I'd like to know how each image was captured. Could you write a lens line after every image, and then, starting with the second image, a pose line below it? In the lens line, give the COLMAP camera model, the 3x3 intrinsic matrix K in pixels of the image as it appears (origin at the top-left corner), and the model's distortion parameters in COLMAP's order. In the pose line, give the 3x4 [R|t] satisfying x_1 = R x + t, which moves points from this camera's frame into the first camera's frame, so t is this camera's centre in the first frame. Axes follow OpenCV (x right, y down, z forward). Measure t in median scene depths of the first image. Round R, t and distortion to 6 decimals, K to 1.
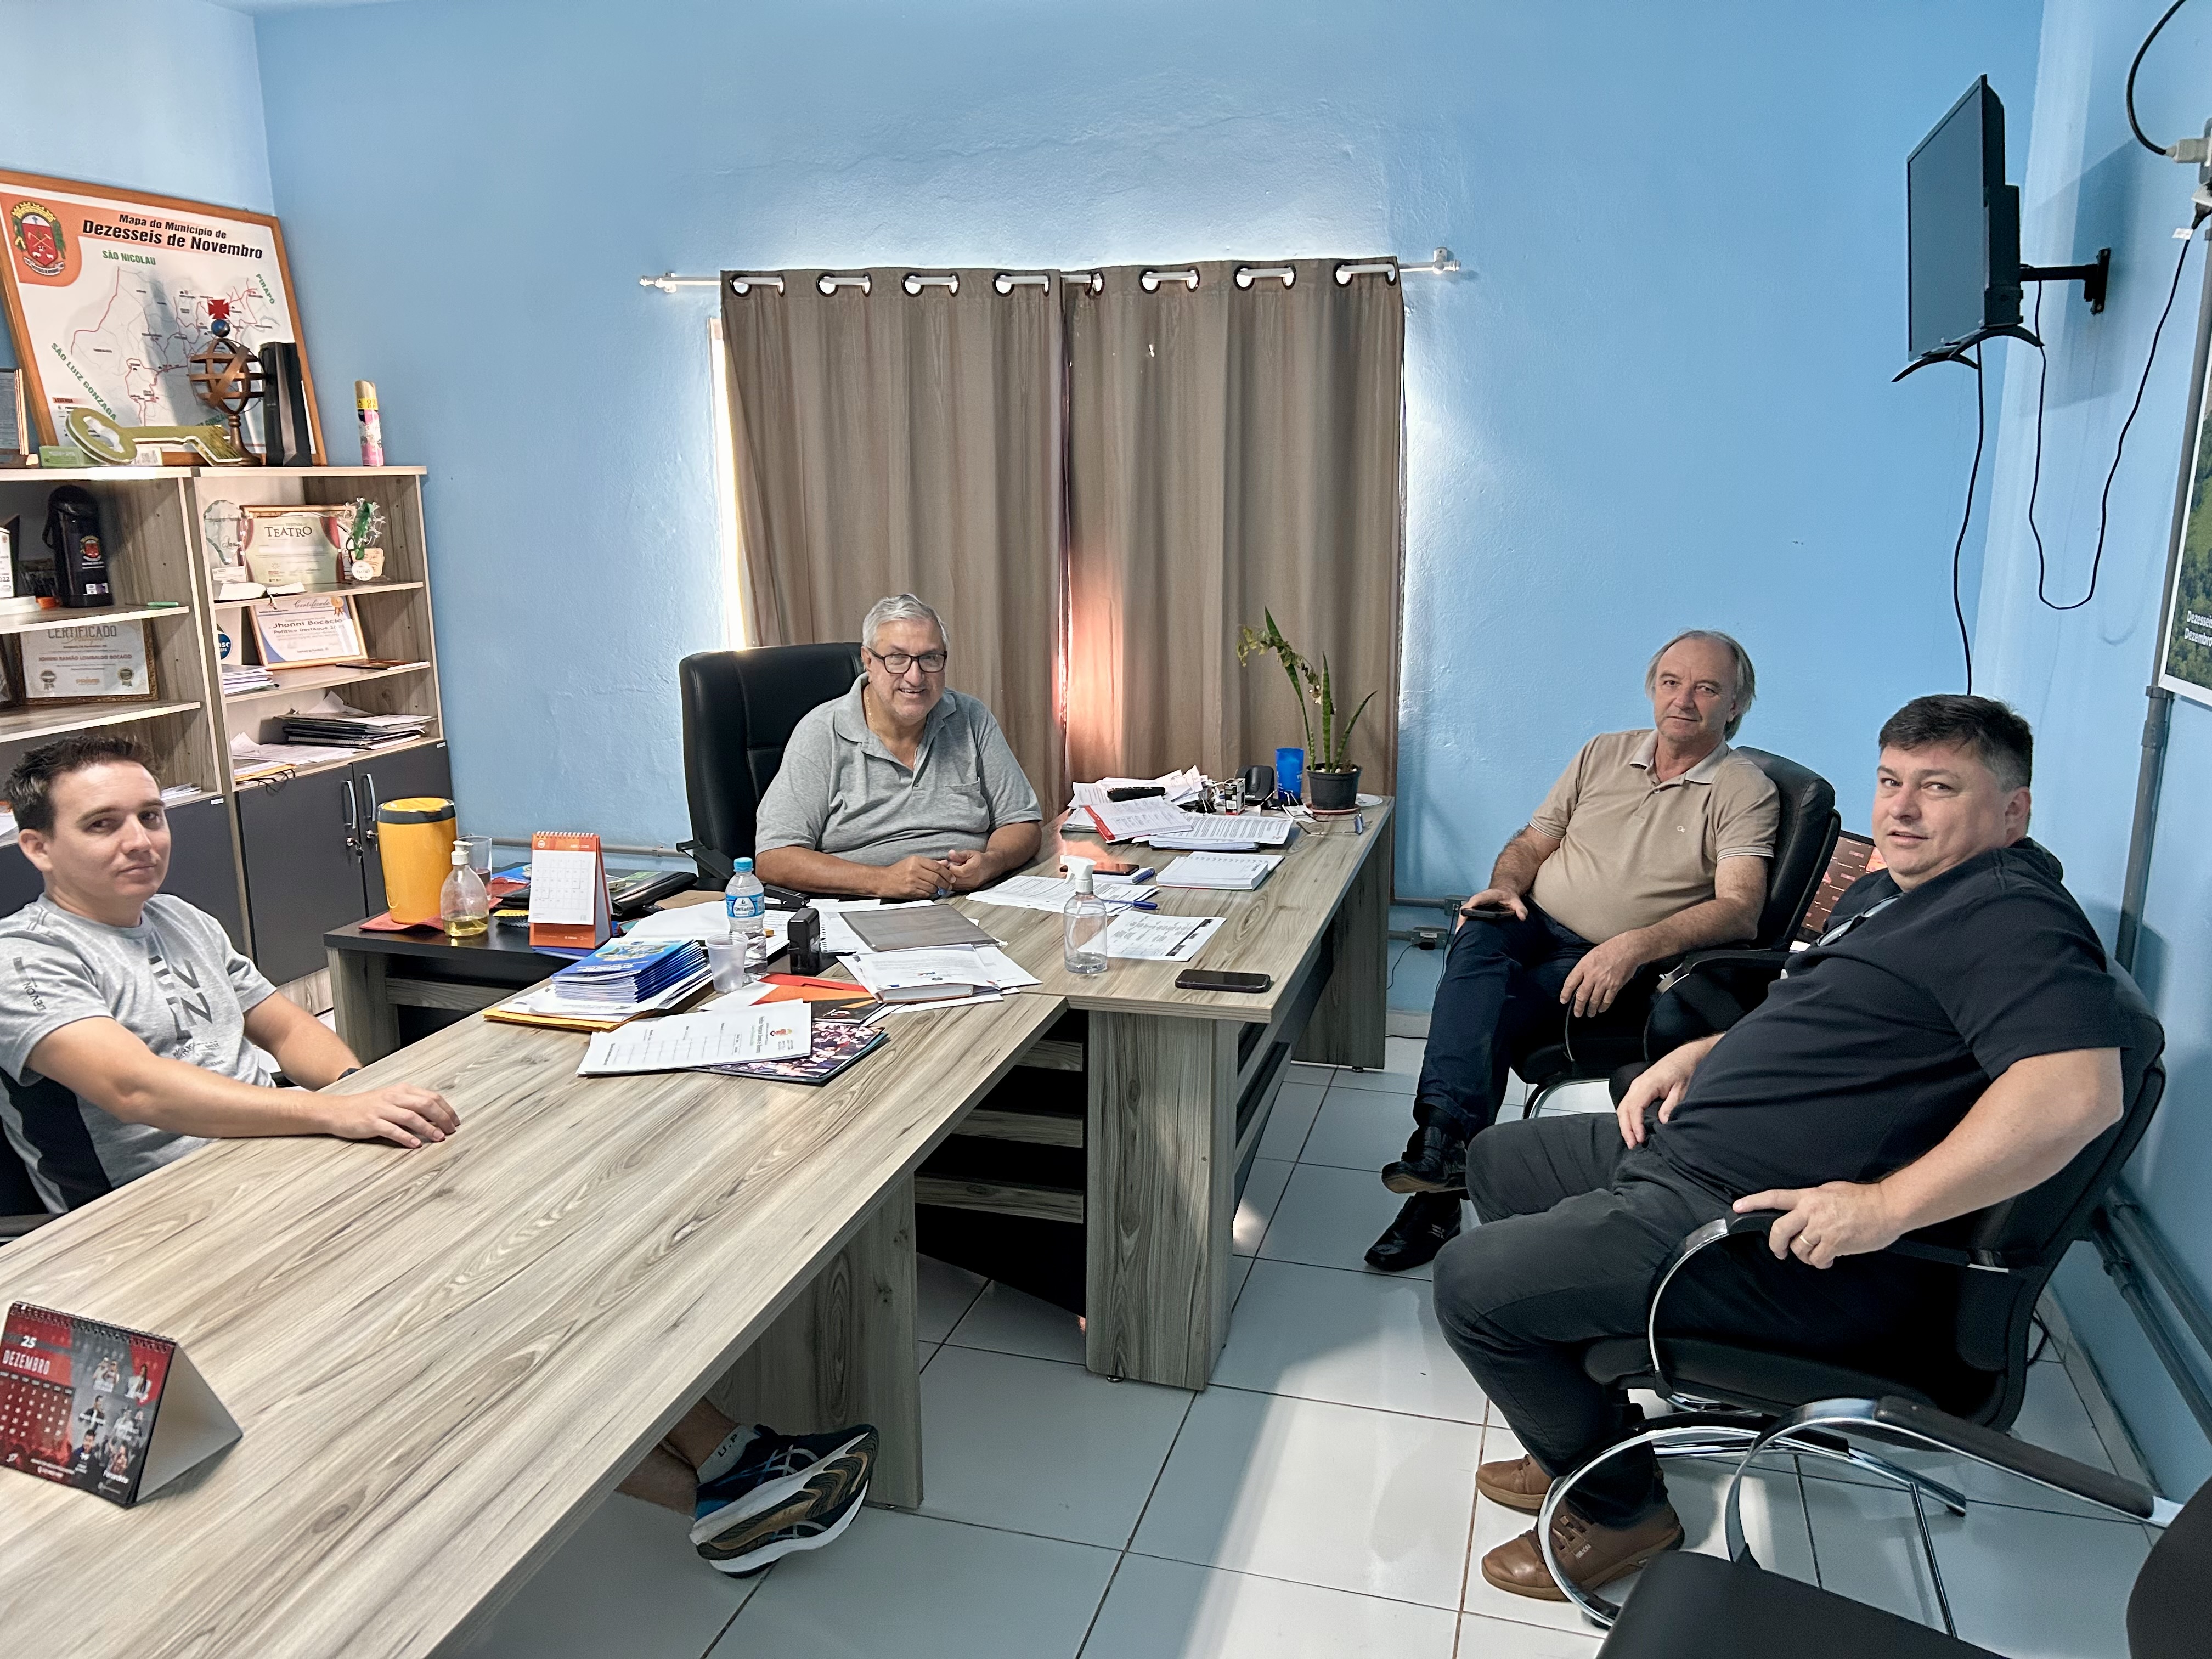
lens RADIAL K [[1688.2, 0, 1103.2], [0, 1688.2, 831.1], [0, 0, 1]] dist [0.043081, -0.051017]
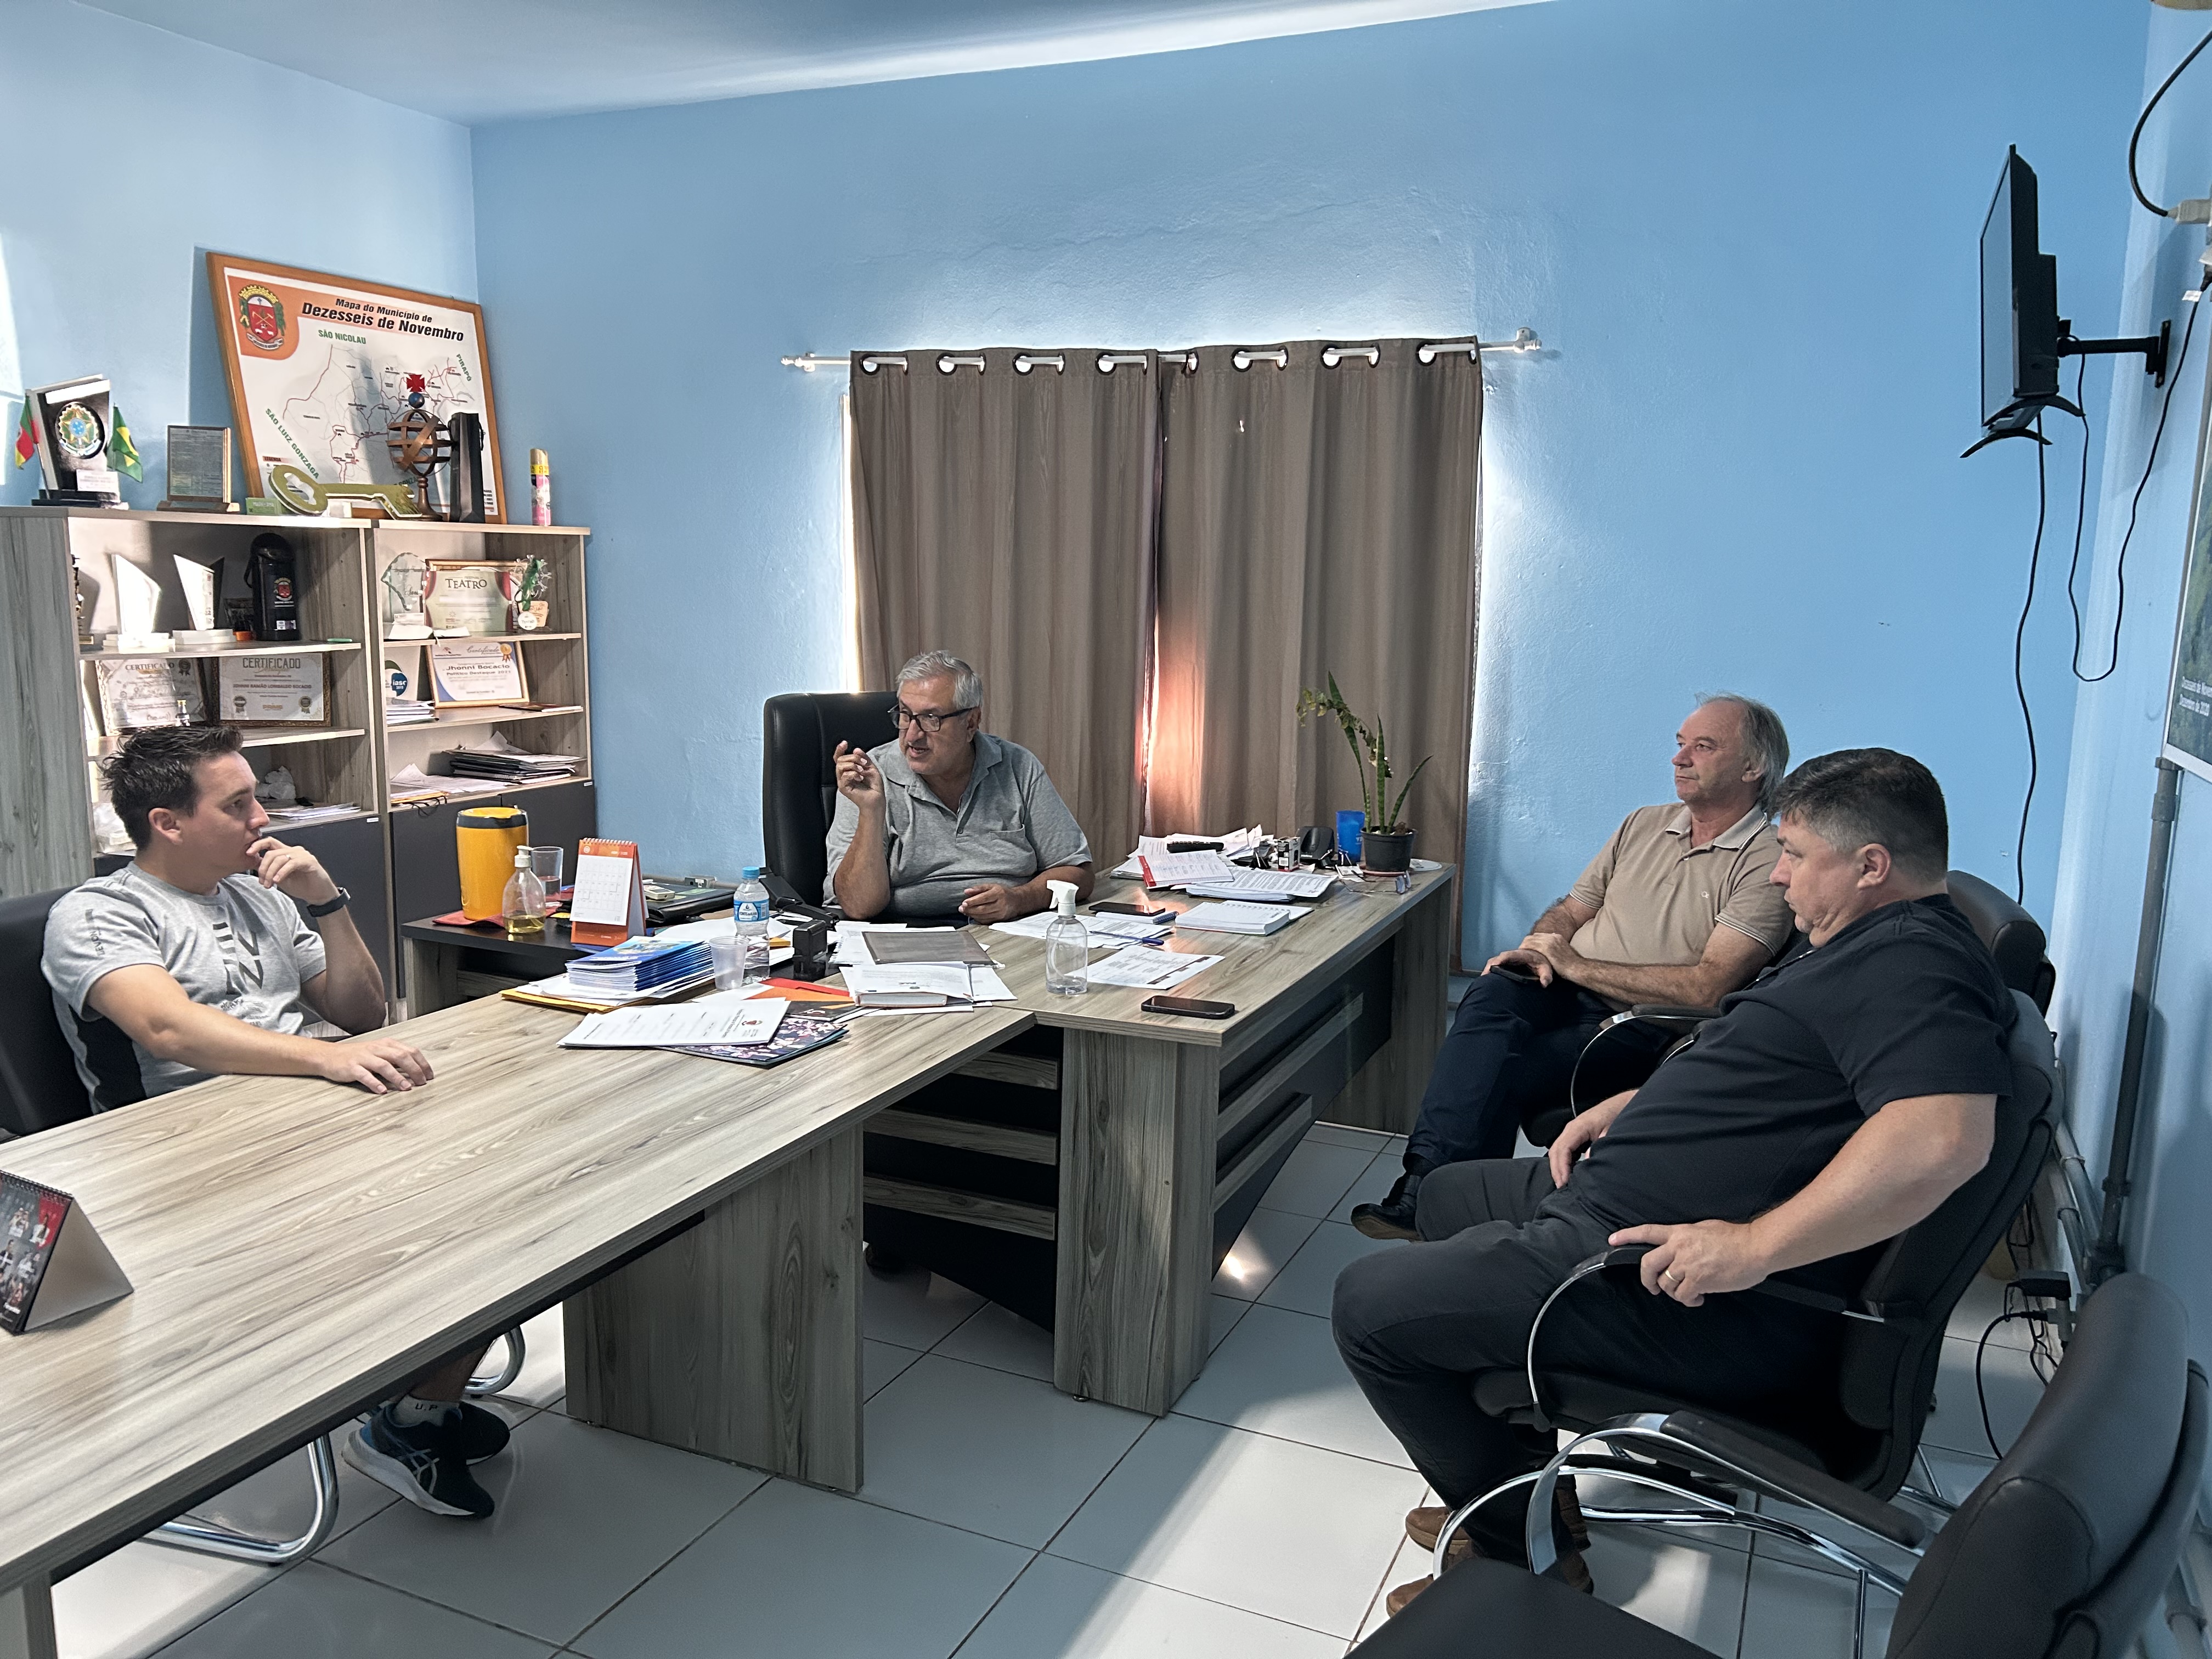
lens RADIAL K [[1688.2, 0, 1090.7], [0, 1688.2, 826.8], [0, 0, 1]] dist [0.043081, -0.051017]
pose [[0.988505, 0.044596, -0.144460, 0.124132], [-0.053426, 0.996896, -0.057831, 0.032914], [0.141432, 0.064884, 0.987819, -0.026899]]
